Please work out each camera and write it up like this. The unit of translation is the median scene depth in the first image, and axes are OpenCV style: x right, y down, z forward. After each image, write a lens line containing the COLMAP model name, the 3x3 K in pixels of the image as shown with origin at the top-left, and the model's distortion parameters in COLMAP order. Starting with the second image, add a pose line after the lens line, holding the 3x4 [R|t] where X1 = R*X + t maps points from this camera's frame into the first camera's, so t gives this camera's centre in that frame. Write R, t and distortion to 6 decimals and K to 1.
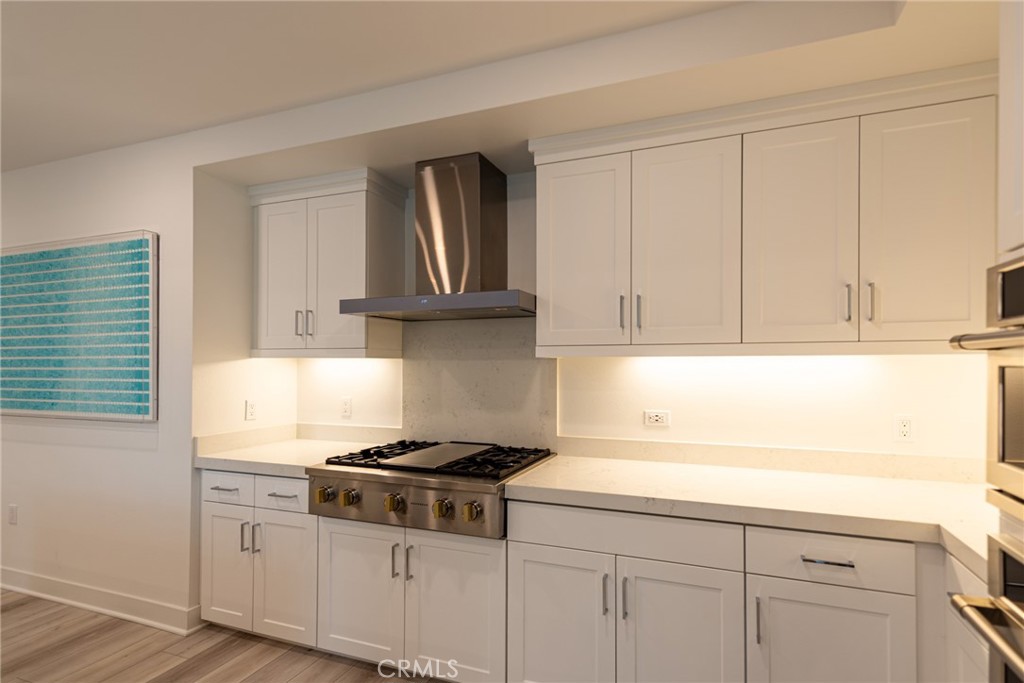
lens RADIAL K [[487.3, 0, 537.8], [0, 487.3, 362.7], [0, 0, 1]] dist [0.000213, 0.000069]
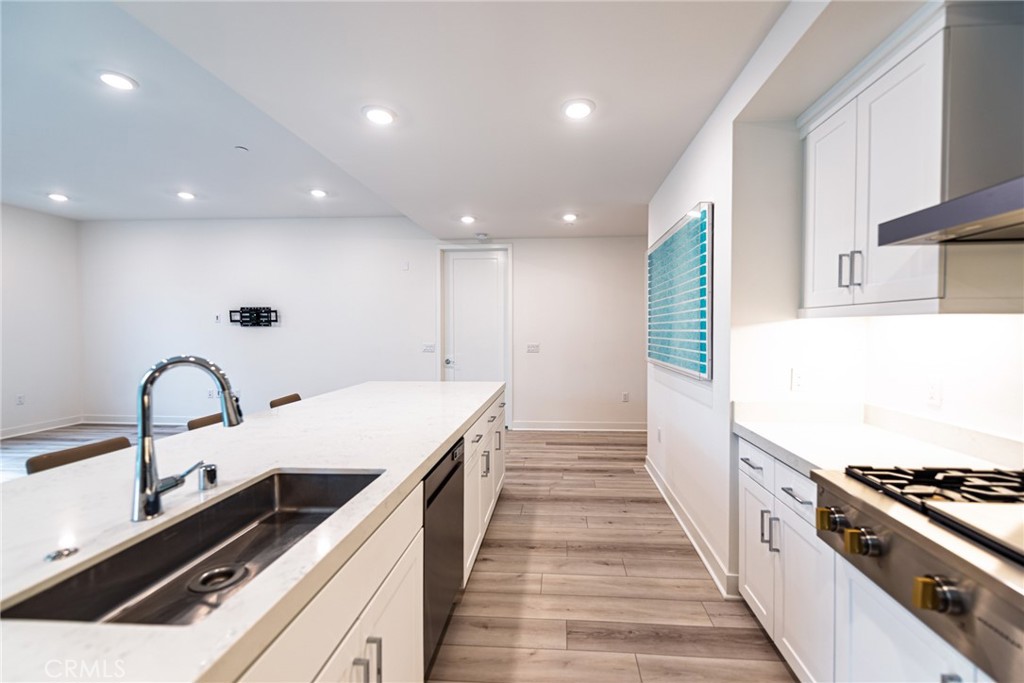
lens RADIAL K [[434.9, 0, 538.8], [0, 434.9, 334.1], [0, 0, 1]] dist [0.004812, 0.000035]
pose [[0.300460, 0.011505, -0.953725, 0.007087], [0.002185, 0.999916, 0.012750, 0.006676], [0.953792, -0.005915, 0.300409, 0.365172]]
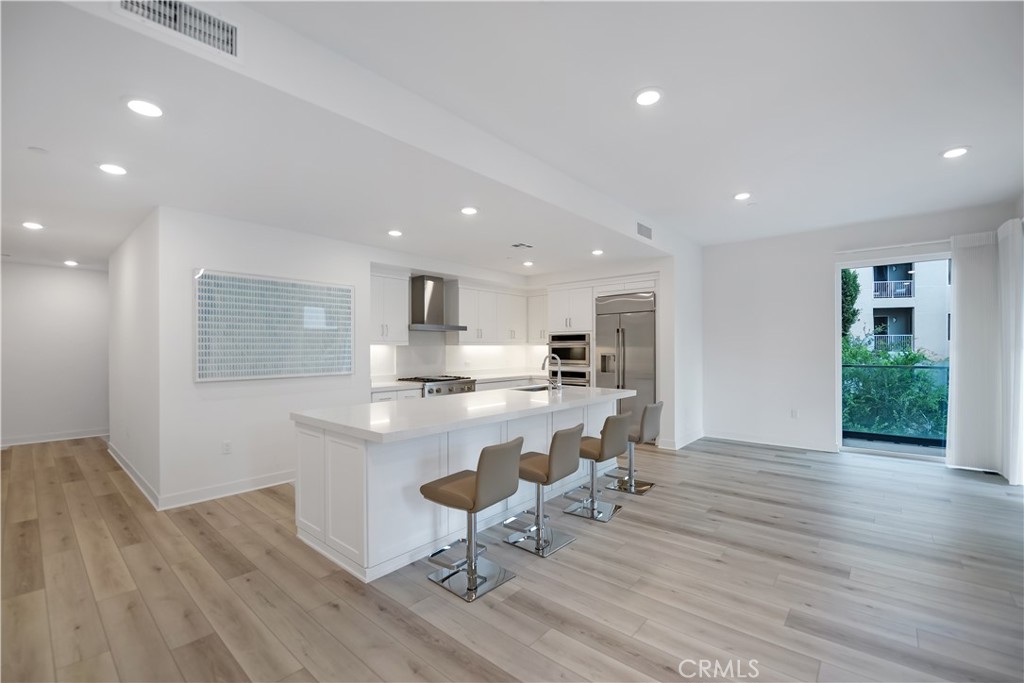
lens RADIAL K [[434.4, 0, 517.5], [0, 434.4, 348.1], [0, 0, 1]] dist [-0.021264, -0.000376]
pose [[0.337642, -0.001973, 0.941272, -2.527401], [-0.002743, 0.999991, 0.003081, -0.002490], [-0.941270, -0.003622, 0.337634, -0.362699]]
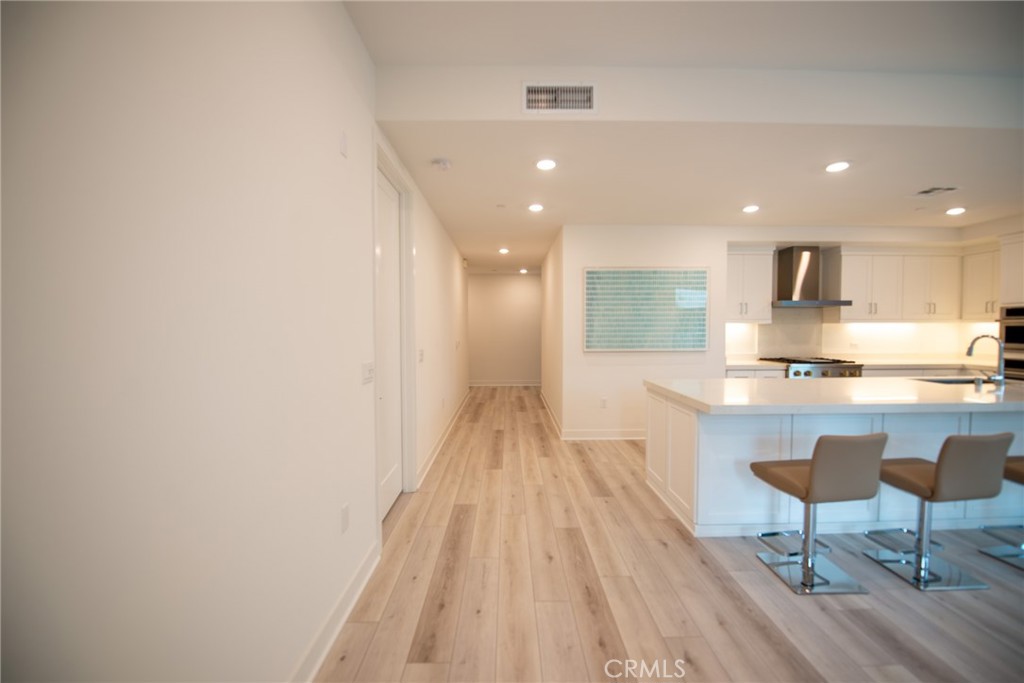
lens RADIAL K [[412.6, 0, 512.0], [0, 412.6, 341.5], [0, 0, 1]] dist [-0.020134, -0.000037]
pose [[0.931465, -0.015744, 0.363490, -2.524732], [0.001477, 0.999219, 0.039495, -0.001209], [-0.363828, -0.036251, 0.930760, -0.499001]]
